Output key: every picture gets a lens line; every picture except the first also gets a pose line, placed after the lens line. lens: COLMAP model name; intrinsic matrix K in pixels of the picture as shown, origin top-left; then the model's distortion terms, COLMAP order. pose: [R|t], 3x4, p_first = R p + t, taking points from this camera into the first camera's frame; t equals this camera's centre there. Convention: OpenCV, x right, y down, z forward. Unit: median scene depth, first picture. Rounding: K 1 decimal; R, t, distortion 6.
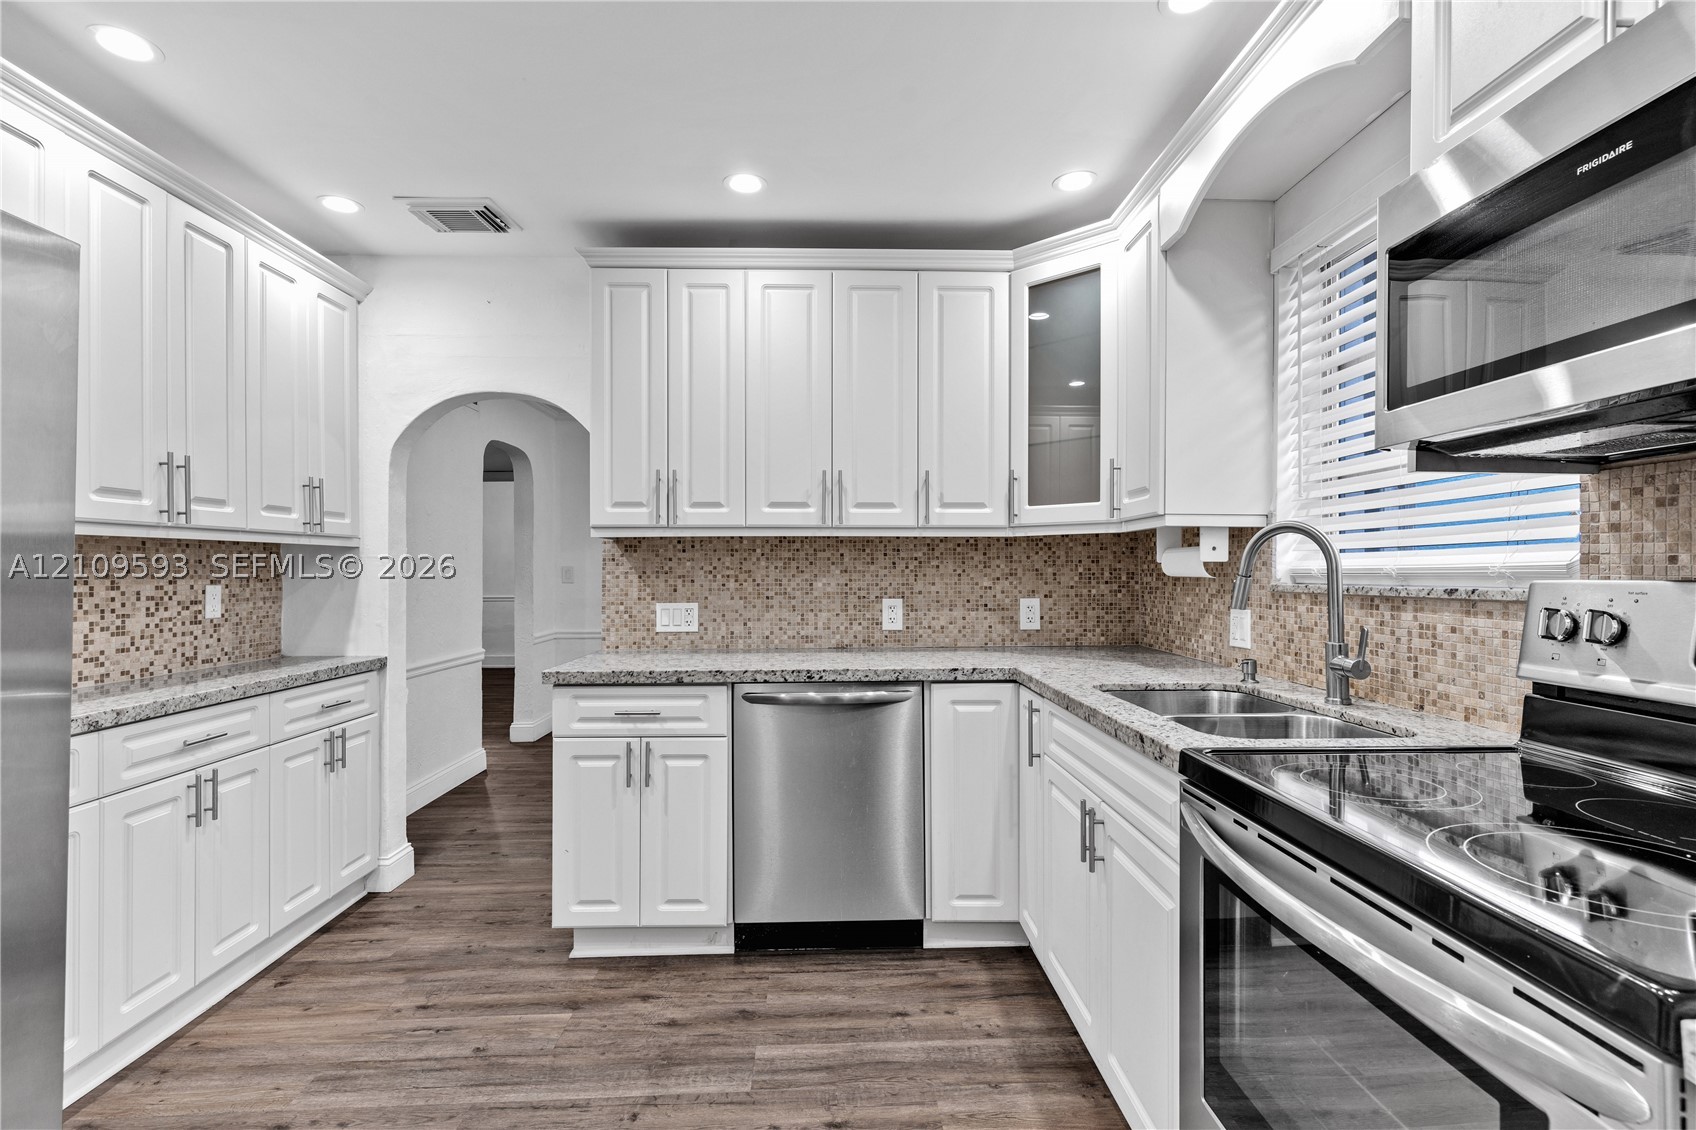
lens RADIAL K [[805.4, 0, 840.4], [0, 805.4, 568.2], [0, 0, 1]] dist [0.009012, -0.001157]
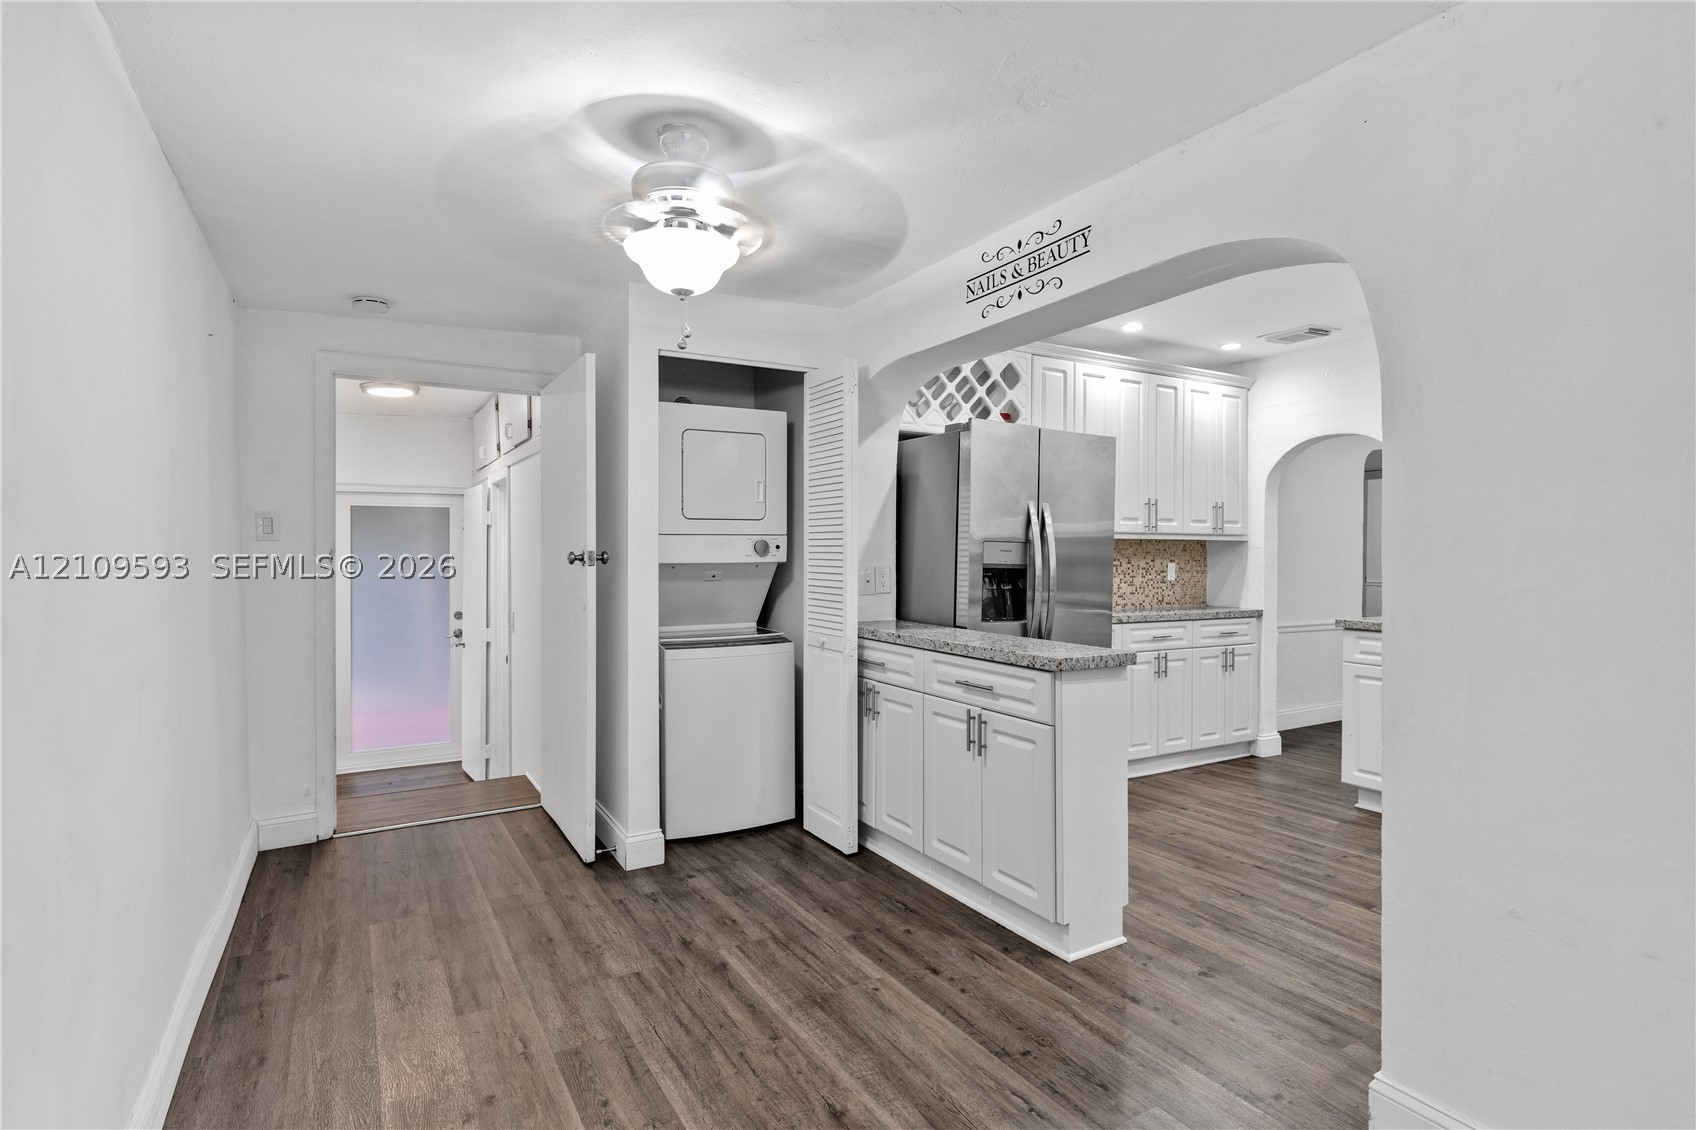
lens RADIAL K [[853.5, 0, 860.6], [0, 853.5, 558.8], [0, 0, 1]] dist [0.003962, 0.000043]
pose [[0.494936, 0.007613, -0.868896, 0.522921], [-0.003927, 0.999971, 0.006524, 0.001697], [0.868921, 0.000183, 0.494951, -0.536346]]
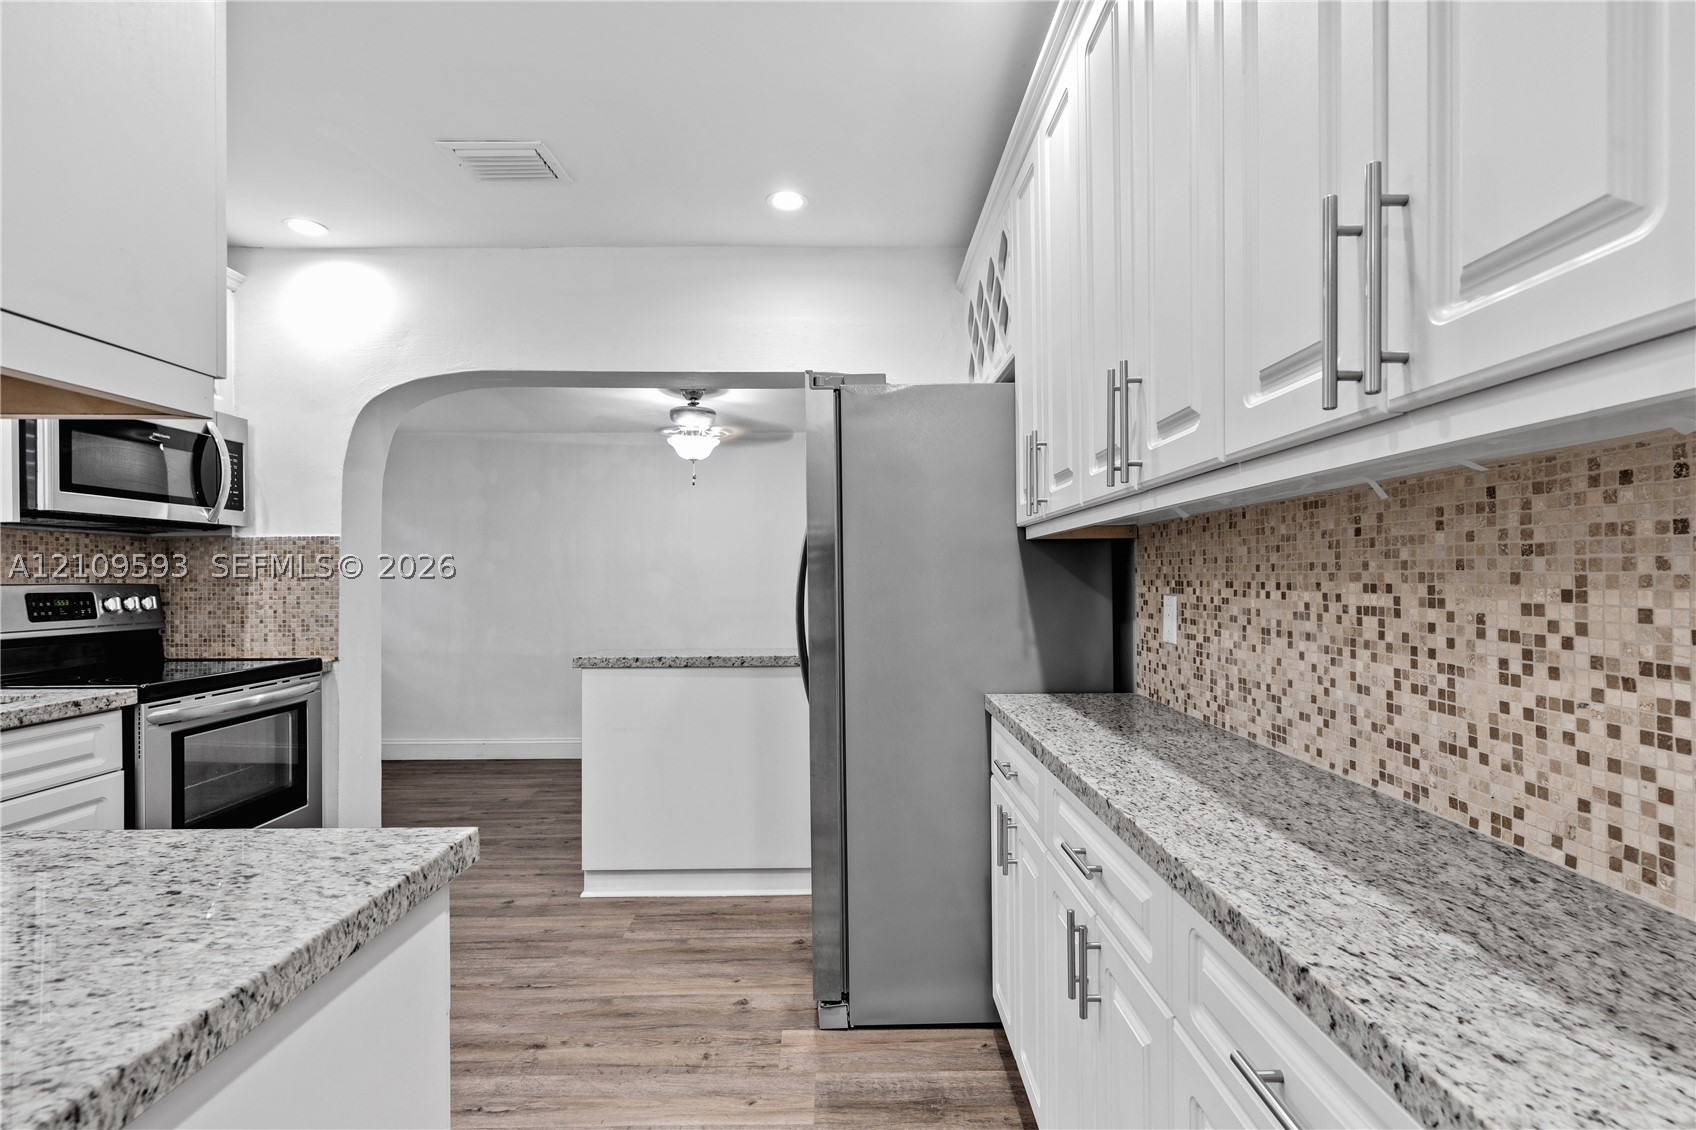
lens RADIAL K [[805.4, 0, 845.2], [0, 805.4, 575.8], [0, 0, 1]] dist [0.009012, -0.001157]
pose [[-0.999740, 0.013352, 0.018457, -0.456045], [0.013292, 0.999906, -0.003352, 0.005412], [-0.018500, -0.003106, -0.999824, 1.140545]]
